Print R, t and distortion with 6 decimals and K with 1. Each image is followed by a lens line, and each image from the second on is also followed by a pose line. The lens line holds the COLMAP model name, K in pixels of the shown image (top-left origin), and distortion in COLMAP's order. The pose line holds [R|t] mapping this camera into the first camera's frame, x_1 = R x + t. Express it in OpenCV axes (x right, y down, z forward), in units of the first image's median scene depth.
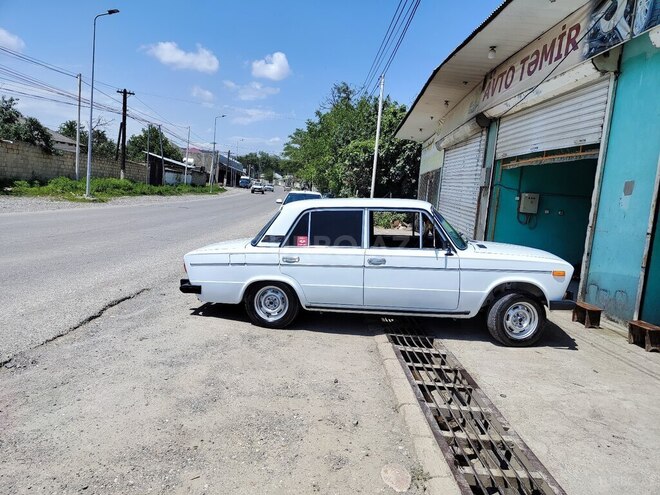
lens RADIAL K [[479.1, 0, 330.0], [0, 479.1, 247.5], [0, 0, 1]] dist [-0.000848, -0.004449]
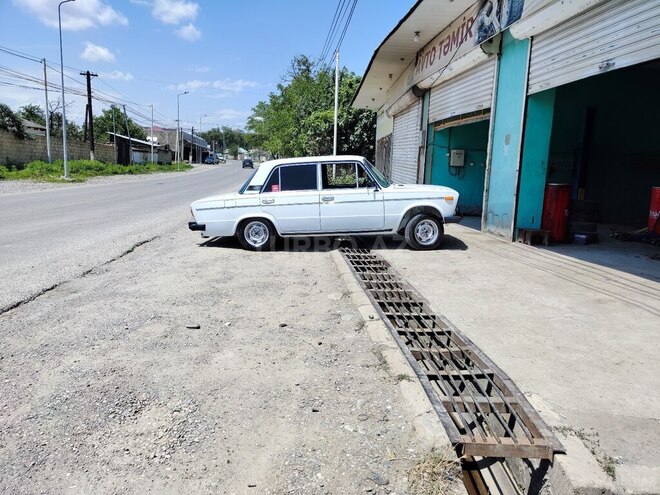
lens RADIAL K [[479.1, 0, 330.0], [0, 479.1, 247.5], [0, 0, 1]] dist [-0.000848, -0.004449]
pose [[0.996272, -0.063790, 0.058086, 0.004928], [0.060308, 0.996384, 0.059846, 0.043301], [-0.061693, -0.056120, 0.996516, -0.219138]]
